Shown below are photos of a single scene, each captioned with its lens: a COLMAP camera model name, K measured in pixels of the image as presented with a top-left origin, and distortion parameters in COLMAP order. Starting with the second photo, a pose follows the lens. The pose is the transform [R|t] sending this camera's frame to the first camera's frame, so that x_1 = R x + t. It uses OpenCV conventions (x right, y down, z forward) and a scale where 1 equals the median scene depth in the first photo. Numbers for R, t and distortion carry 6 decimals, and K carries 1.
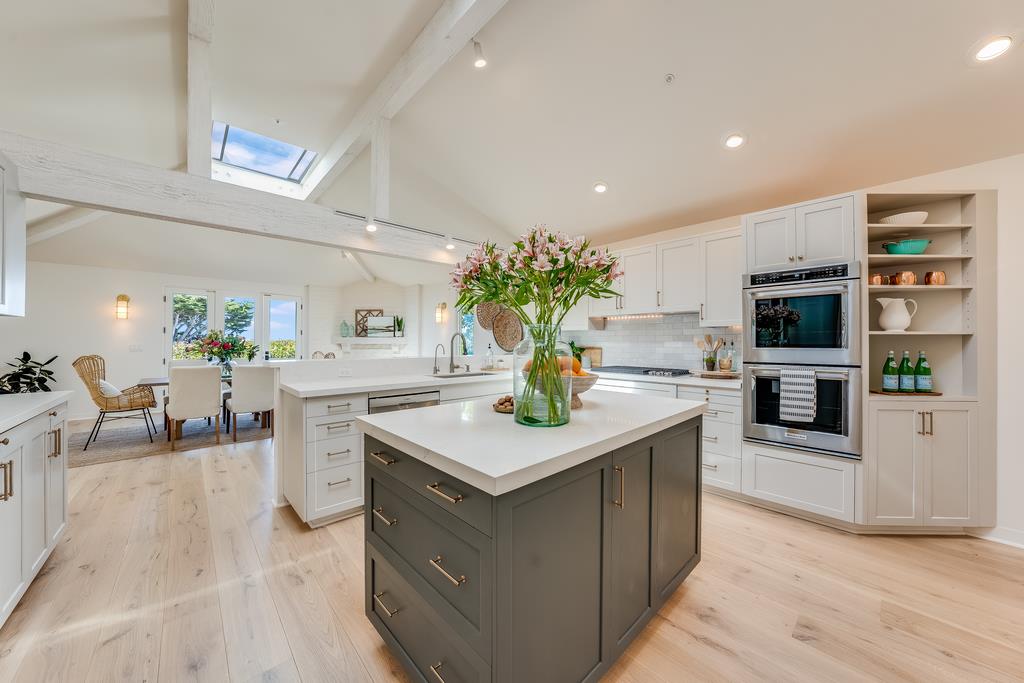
lens RADIAL K [[357.4, 0, 513.9], [0, 357.4, 341.2], [0, 0, 1]] dist [-0.001445, 0.000034]
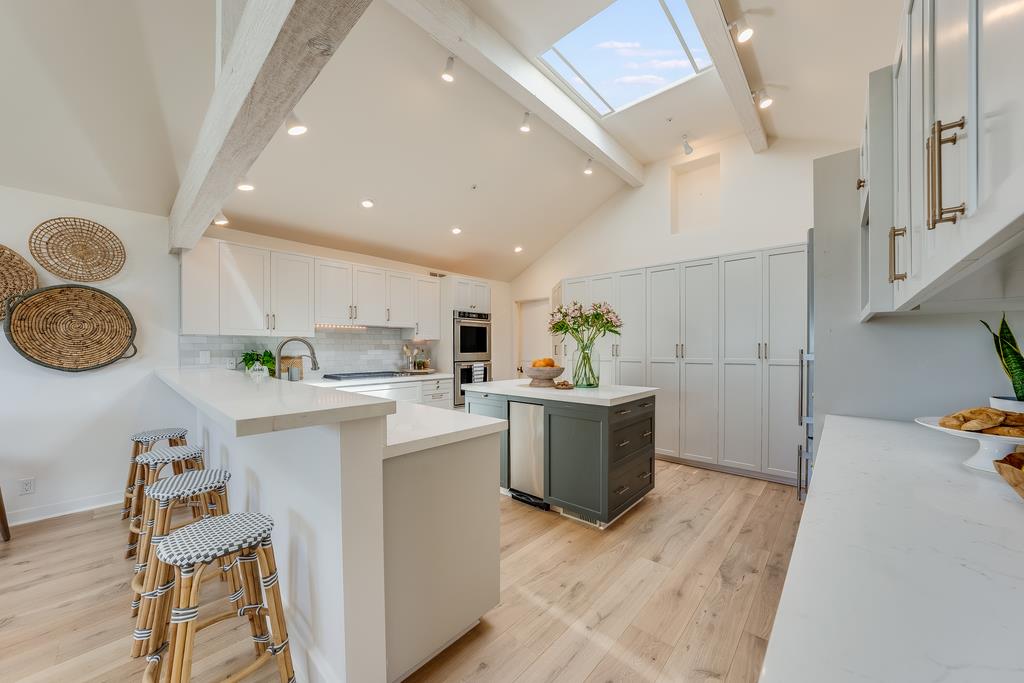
lens RADIAL K [[357.4, 0, 513.4], [0, 357.4, 350.1], [0, 0, 1]] dist [-0.001445, 0.000034]
pose [[-0.077057, -0.003108, 0.997022, -0.596153], [0.002550, 0.999991, 0.003315, -0.000274], [-0.997023, 0.002798, -0.077049, 0.470457]]
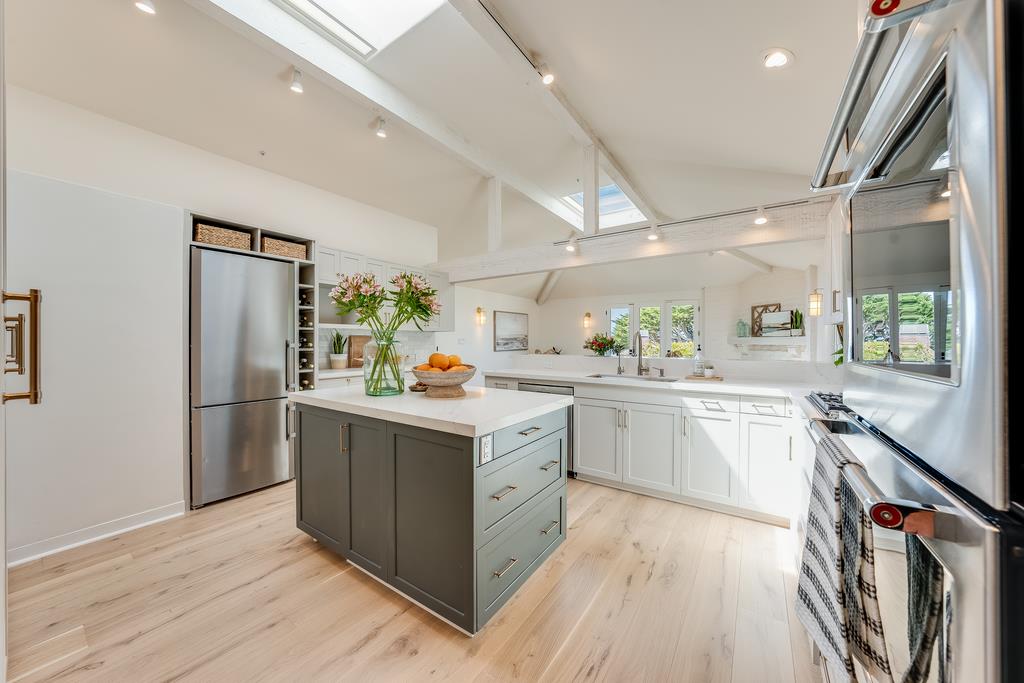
lens RADIAL K [[357.4, 0, 512.4], [0, 357.4, 340.2], [0, 0, 1]] dist [-0.001445, 0.000034]
pose [[0.216356, -0.002487, -0.976311, 0.471526], [-0.002162, 0.999993, -0.003026, 0.000530], [0.976312, 0.002766, 0.216349, 0.339855]]
